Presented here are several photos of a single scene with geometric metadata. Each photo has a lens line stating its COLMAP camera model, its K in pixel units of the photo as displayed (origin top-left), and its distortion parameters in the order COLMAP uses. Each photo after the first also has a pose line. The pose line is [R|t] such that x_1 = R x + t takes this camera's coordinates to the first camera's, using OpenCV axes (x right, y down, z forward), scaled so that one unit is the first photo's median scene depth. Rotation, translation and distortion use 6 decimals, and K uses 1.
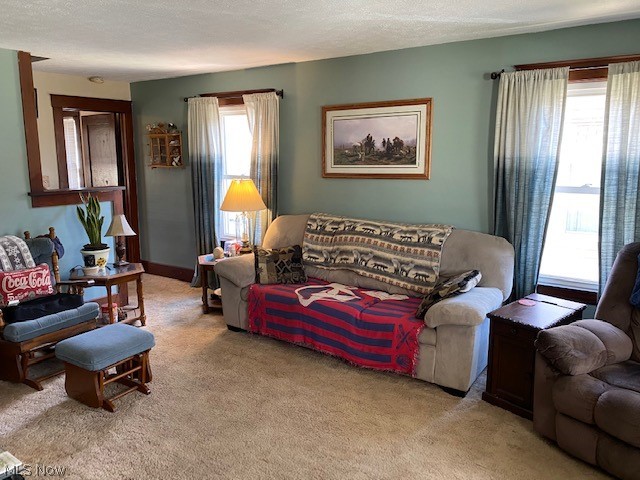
lens RADIAL K [[486.2, 0, 320.3], [0, 486.2, 238.6], [0, 0, 1]] dist [0.058170, -0.057340]
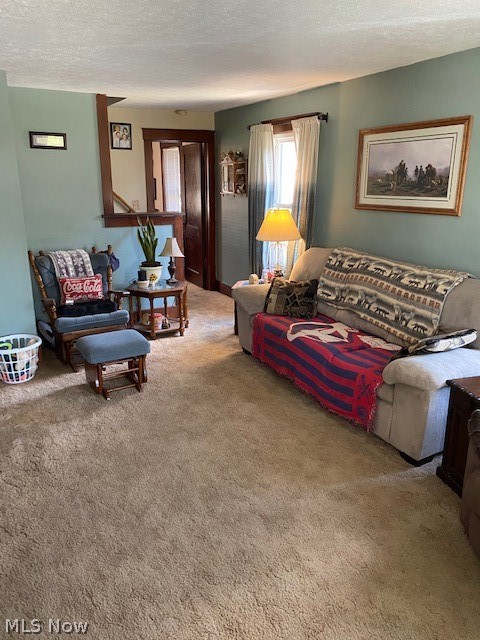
lens RADIAL K [[486.2, 0, 238.4], [0, 486.2, 318.6], [0, 0, 1]] dist [0.058170, -0.057340]
pose [[0.884088, 0.133114, -0.447961, 0.291832], [-0.082271, 0.987936, 0.131202, -0.026822], [0.460021, -0.079140, 0.884374, 0.062046]]
